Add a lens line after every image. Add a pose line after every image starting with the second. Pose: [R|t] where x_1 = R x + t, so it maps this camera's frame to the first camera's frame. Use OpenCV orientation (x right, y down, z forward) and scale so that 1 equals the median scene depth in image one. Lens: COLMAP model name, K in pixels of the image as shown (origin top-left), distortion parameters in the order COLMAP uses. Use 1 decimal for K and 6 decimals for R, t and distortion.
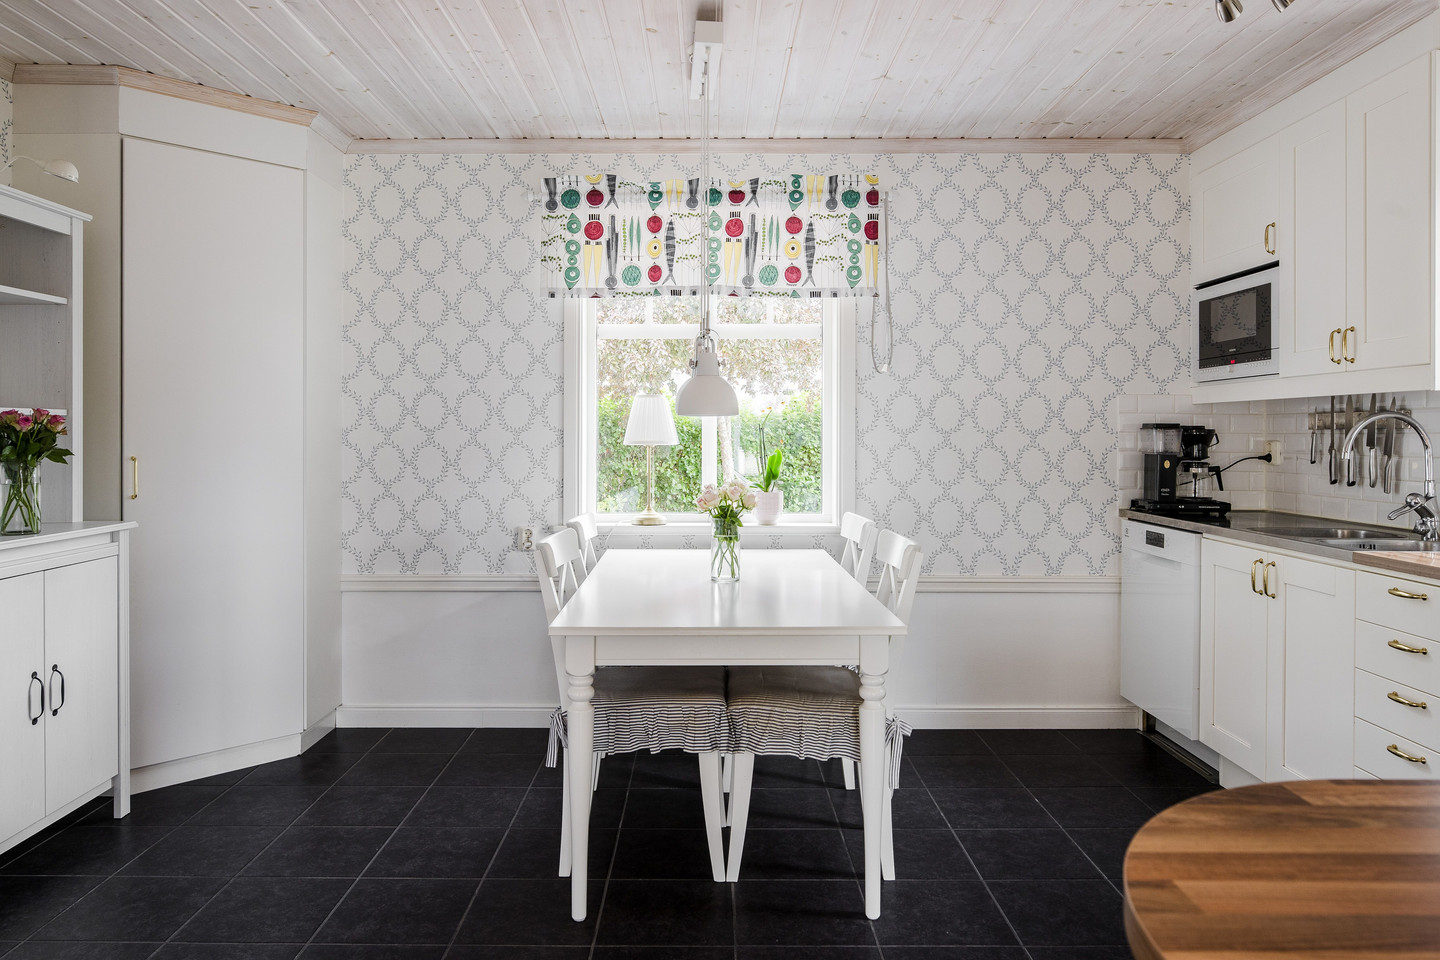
lens RADIAL K [[975.0, 0, 722.5], [0, 975.0, 434.4], [0, 0, 1]] dist [-0.003812, 0.004499]
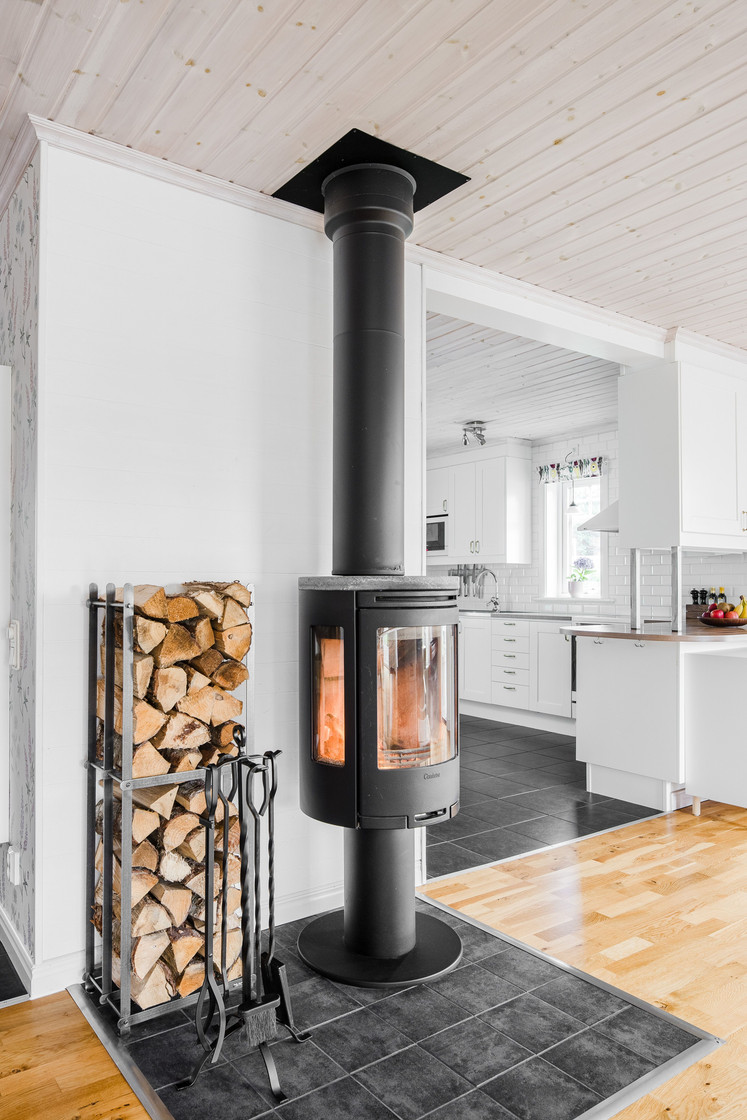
lens RADIAL K [[758.3, 0, 337.8], [0, 758.3, 576.4], [0, 0, 1]] dist [-0.003812, 0.004499]
pose [[0.820581, 0.008543, 0.571466, -0.825609], [-0.001535, 0.999918, -0.012745, 0.022186], [-0.571528, 0.009581, 0.820527, -0.521161]]
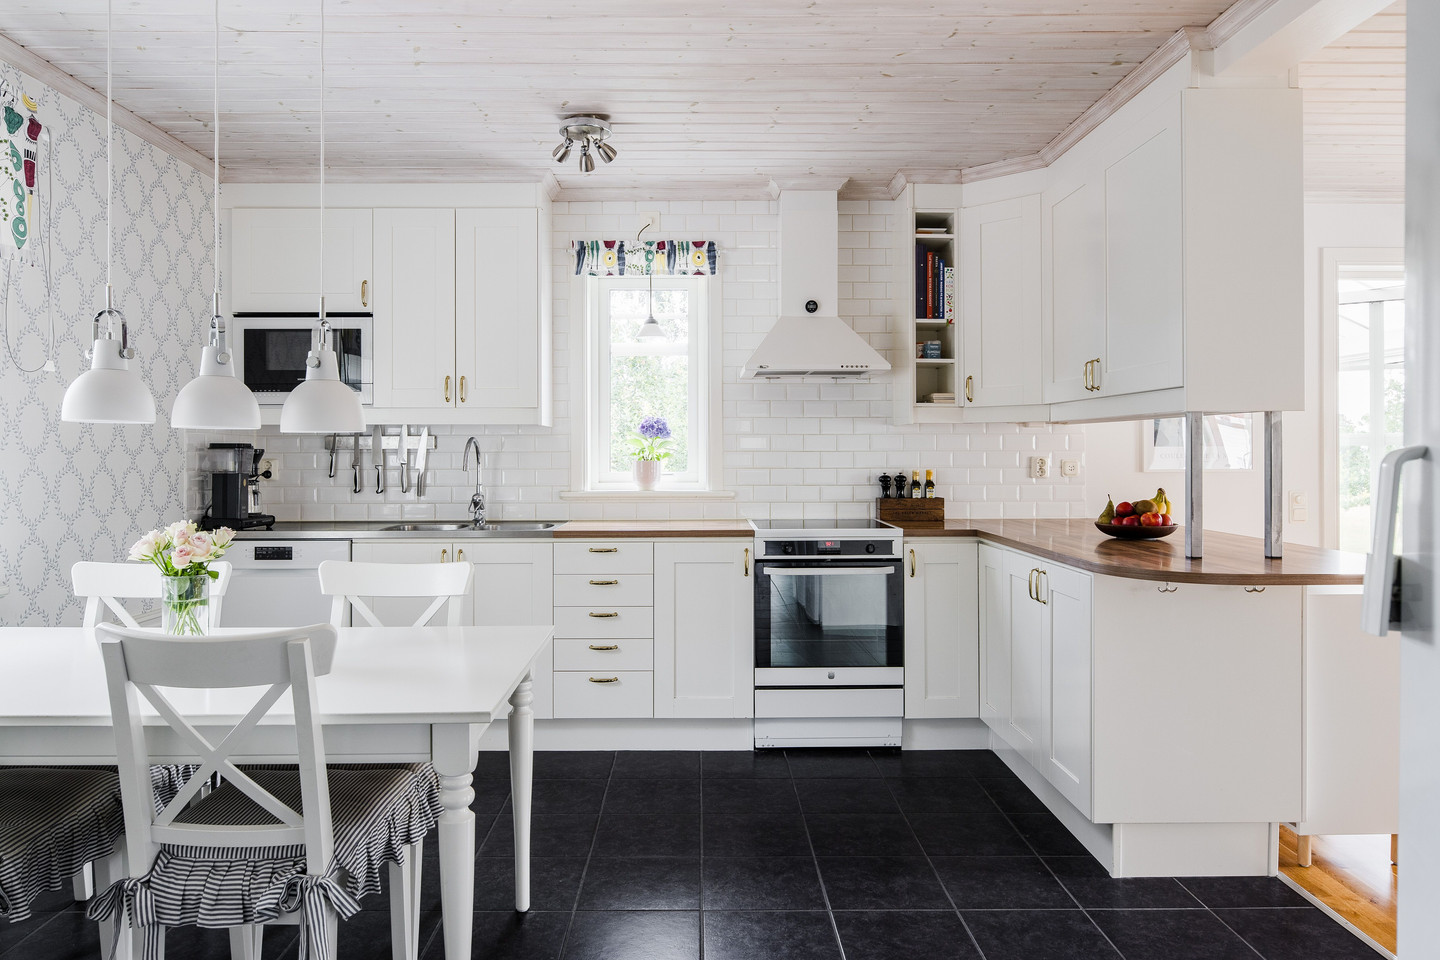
lens RADIAL K [[975.0, 0, 707.8], [0, 975.0, 451.1], [0, 0, 1]] dist [-0.003812, 0.004499]
pose [[-0.004966, -0.000946, 0.999987, -0.613967], [0.001736, 0.999998, 0.000955, -0.003344], [-0.999986, 0.001741, -0.004965, 0.537550]]
